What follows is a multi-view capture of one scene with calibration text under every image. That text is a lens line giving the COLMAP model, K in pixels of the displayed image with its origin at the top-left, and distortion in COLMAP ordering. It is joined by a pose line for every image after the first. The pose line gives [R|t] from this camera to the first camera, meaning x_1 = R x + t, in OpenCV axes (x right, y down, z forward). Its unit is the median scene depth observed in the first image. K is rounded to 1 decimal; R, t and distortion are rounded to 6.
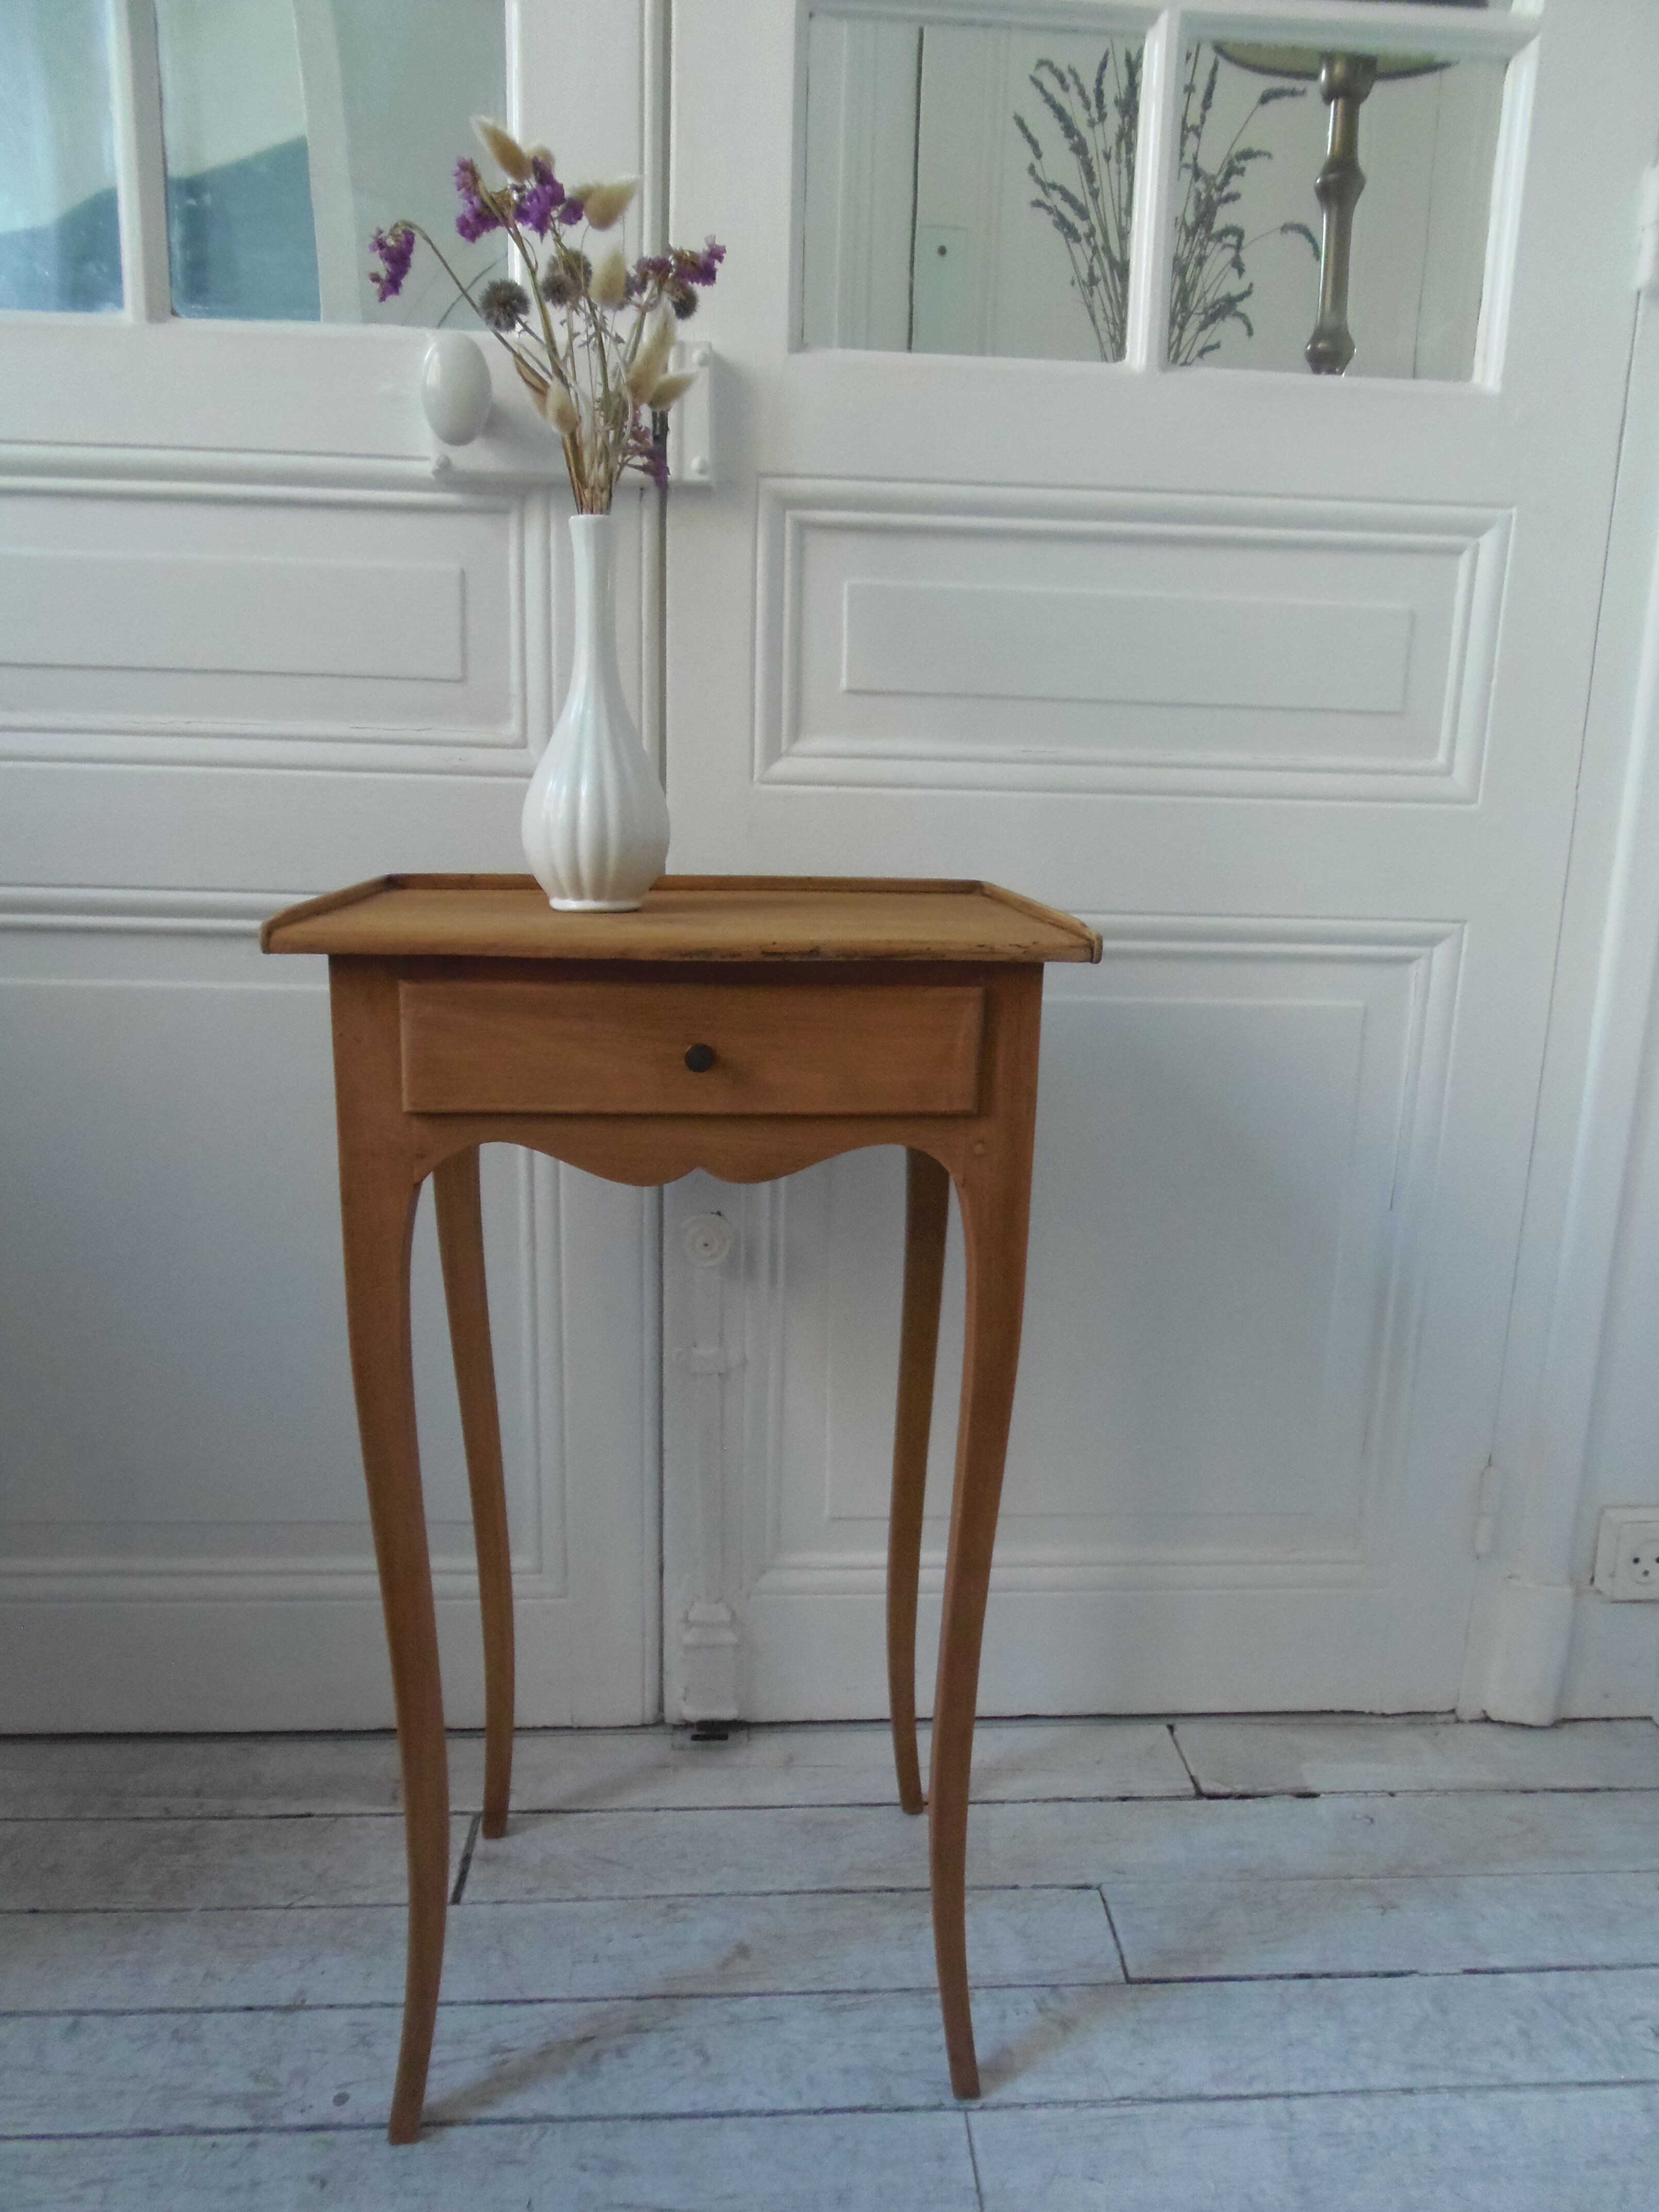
lens RADIAL K [[1649.6, 0, 865.4], [0, 1649.6, 1118.5], [0, 0, 1]] dist [-0.007020, -0.008287]
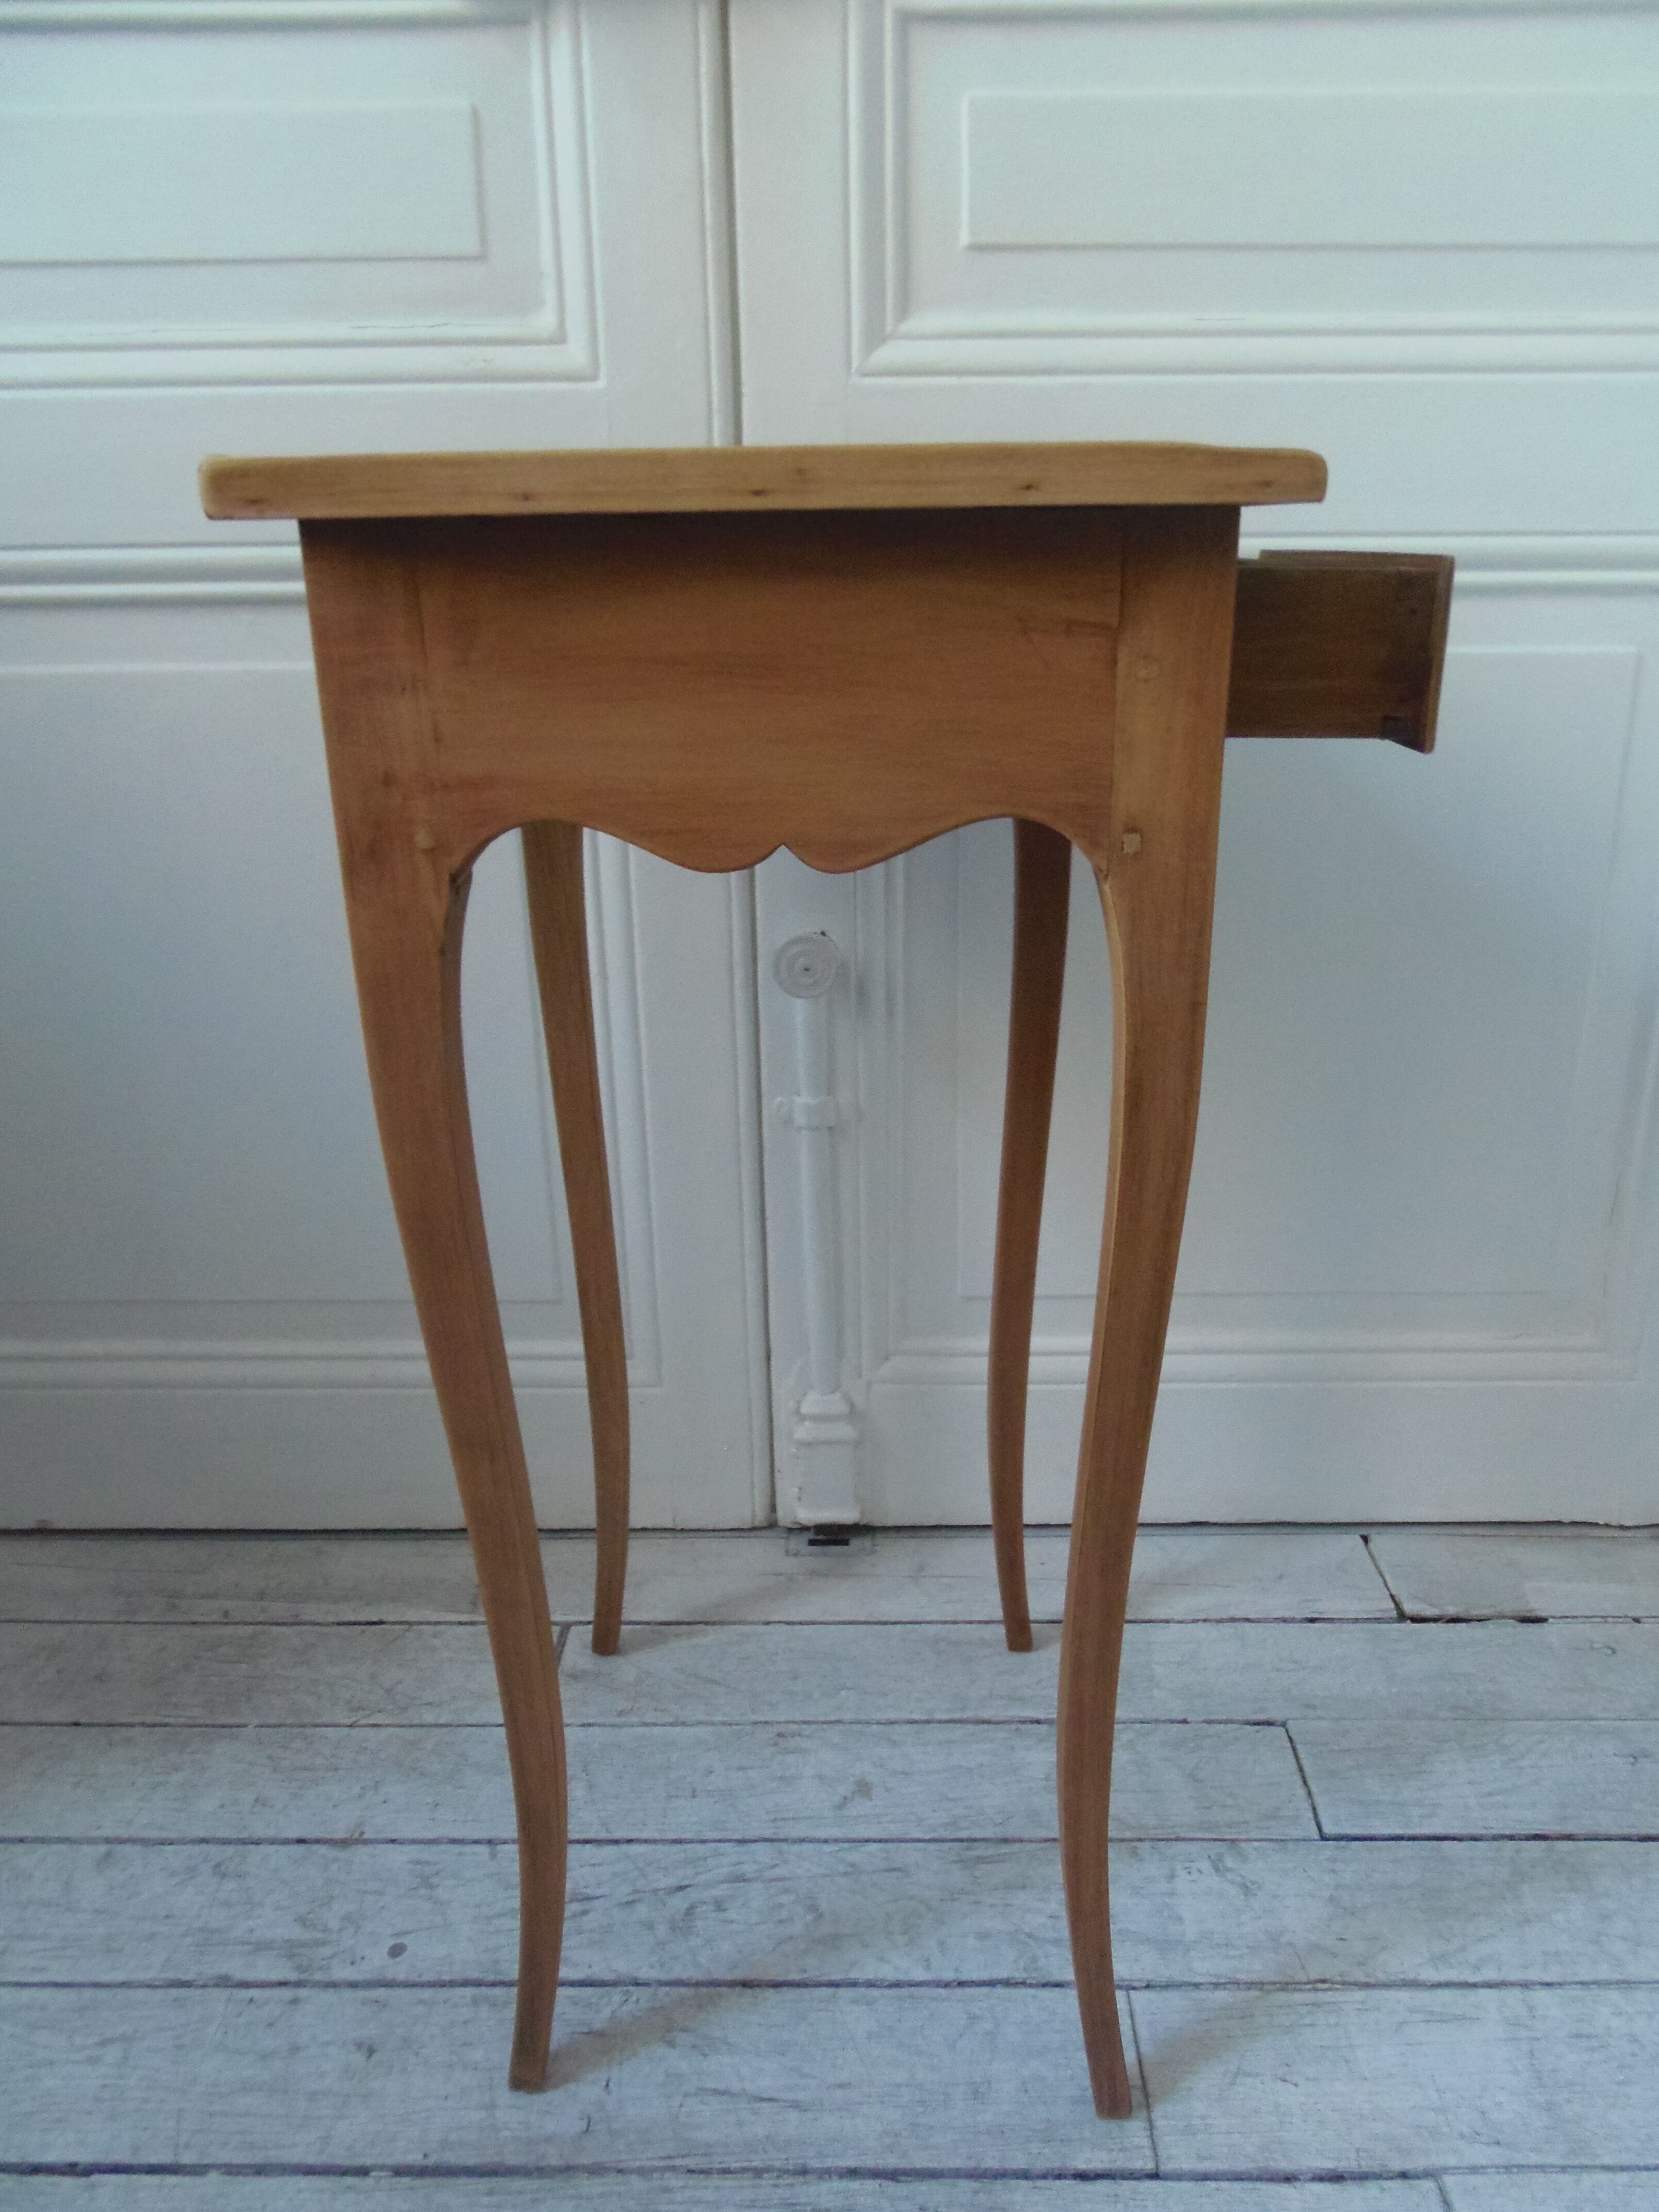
lens RADIAL K [[1649.6, 0, 859.4], [0, 1649.6, 1121.5], [0, 0, 1]] dist [-0.007020, -0.008287]
pose [[0.995701, -0.008815, -0.092202, 0.005615], [0.019925, 0.992541, 0.120271, 0.057154], [0.090454, -0.121591, 0.988450, 0.192069]]
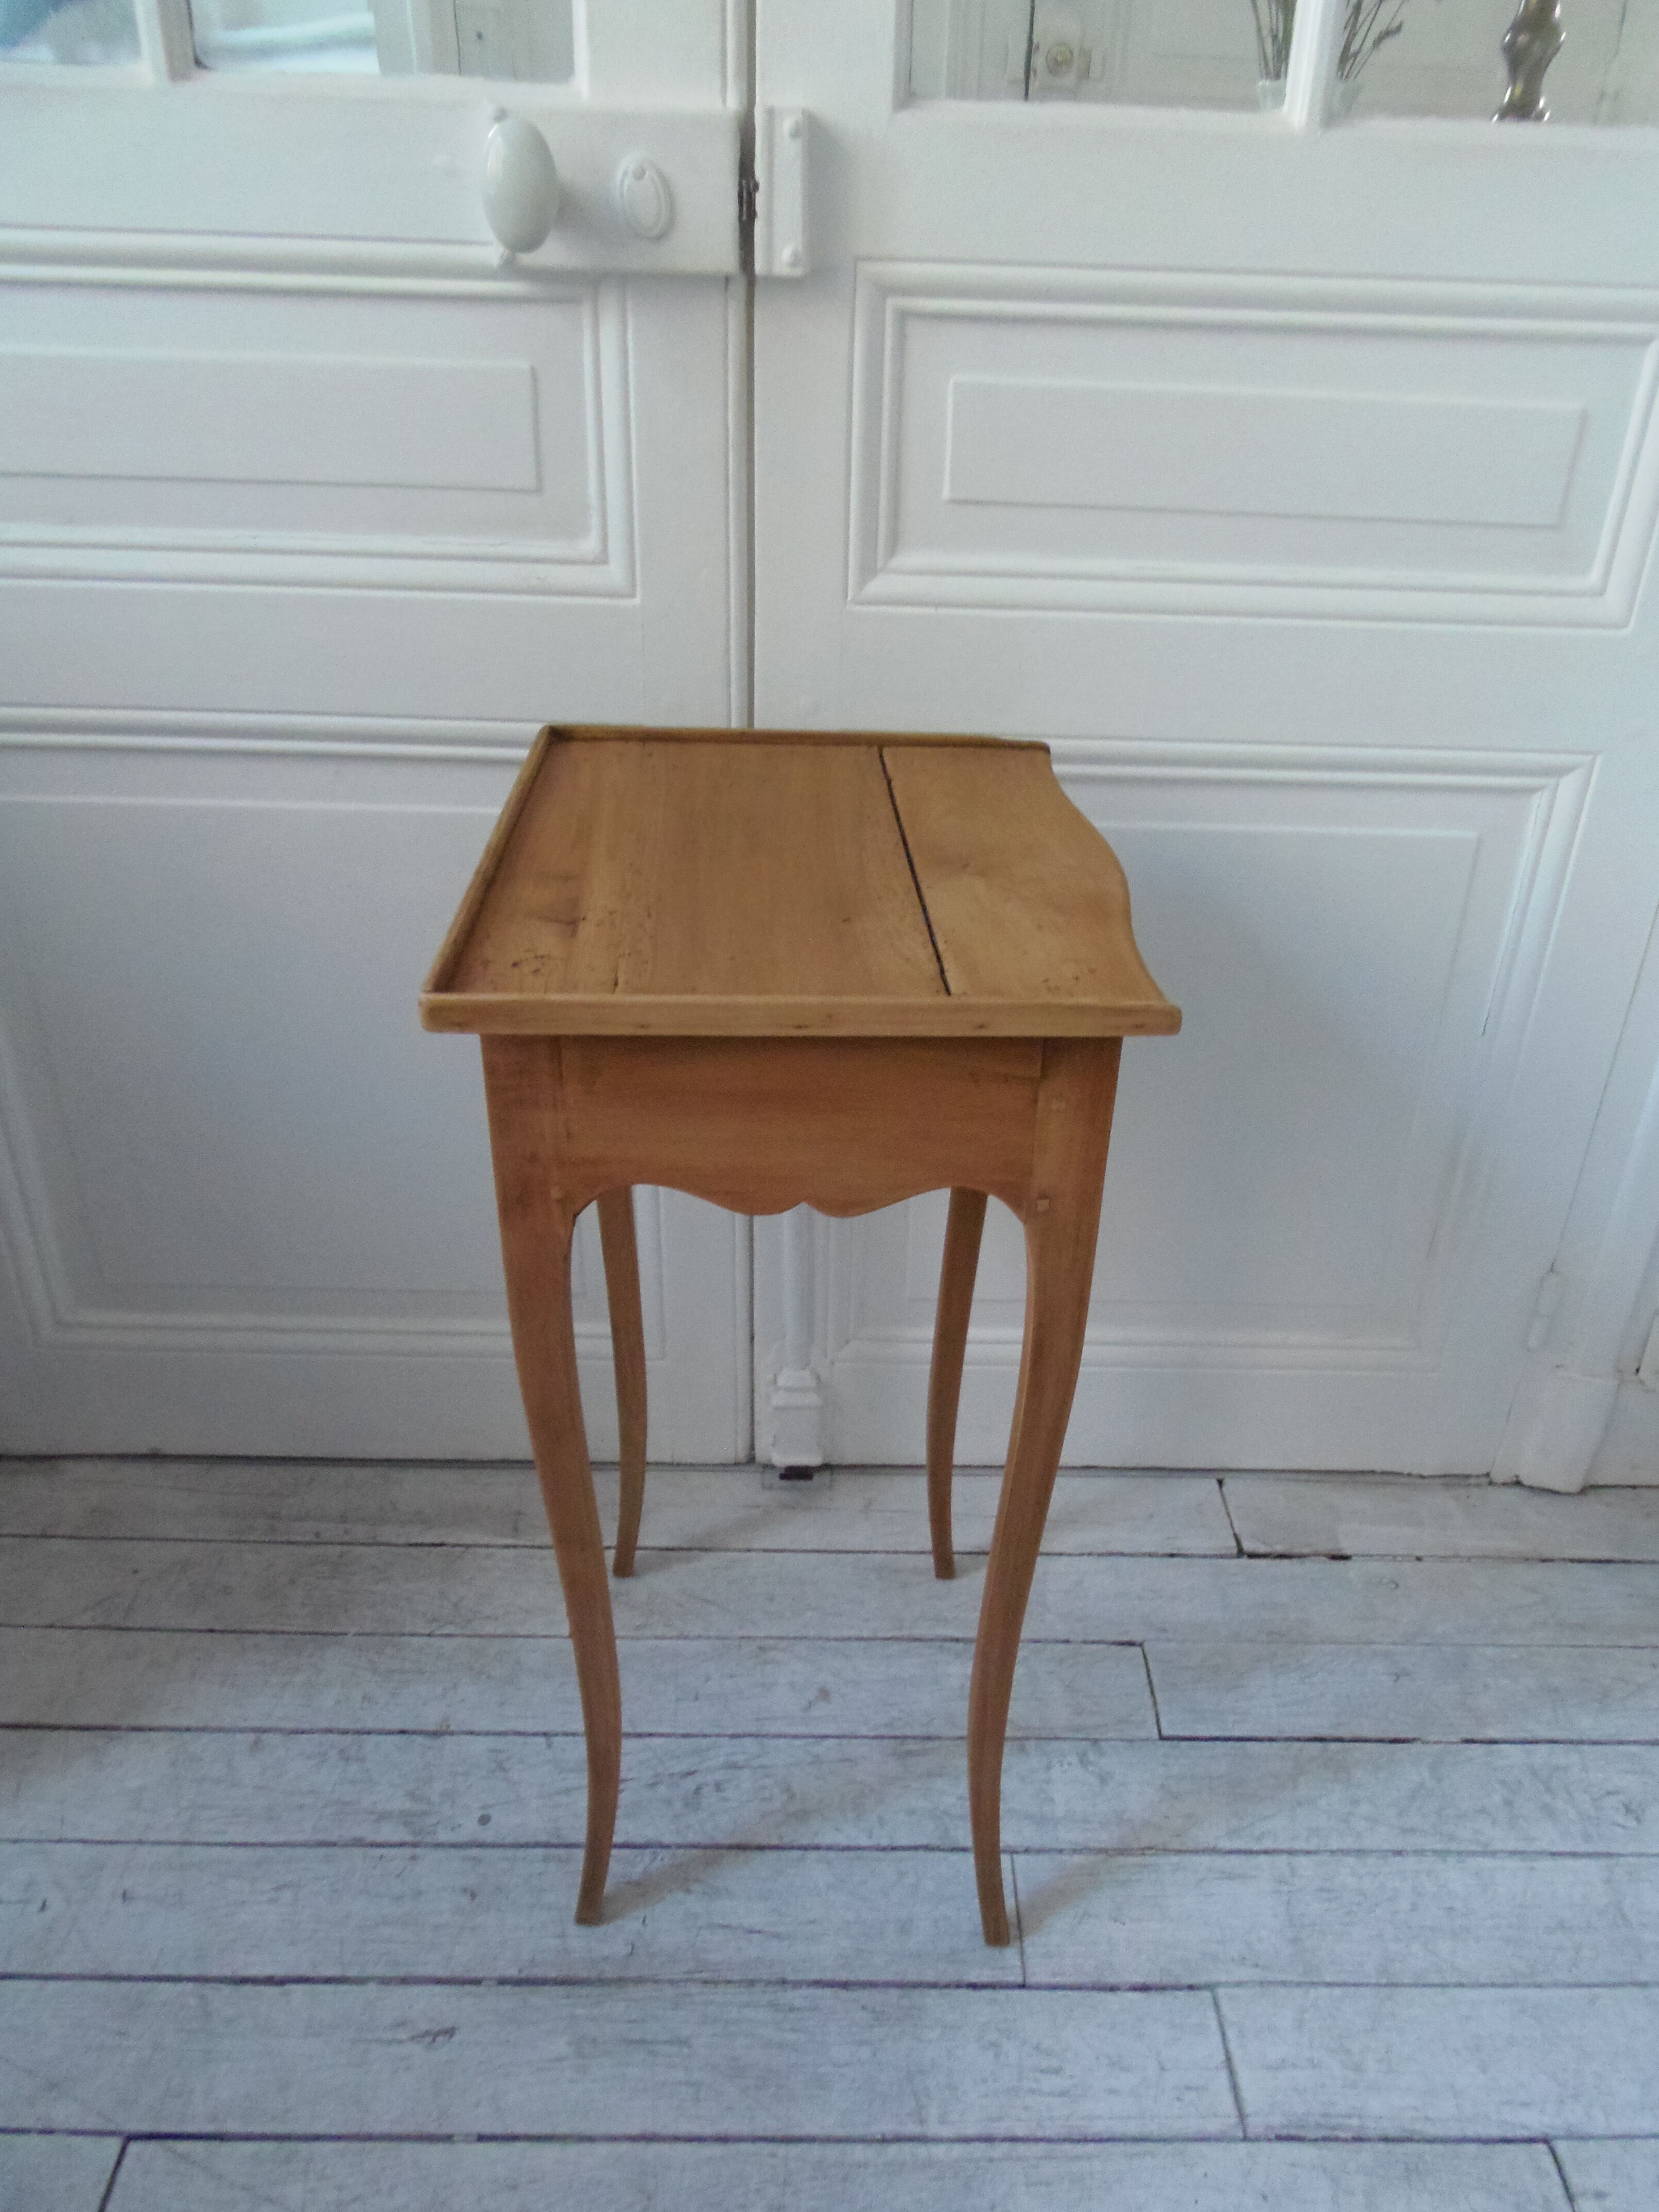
lens RADIAL K [[1649.6, 0, 869.7], [0, 1649.6, 1125.0], [0, 0, 1]] dist [-0.007020, -0.008287]
pose [[0.998305, 0.031847, -0.048710, 0.000476], [-0.016854, 0.959330, 0.281784, -0.194876], [0.055702, -0.280486, 0.958241, 0.014736]]
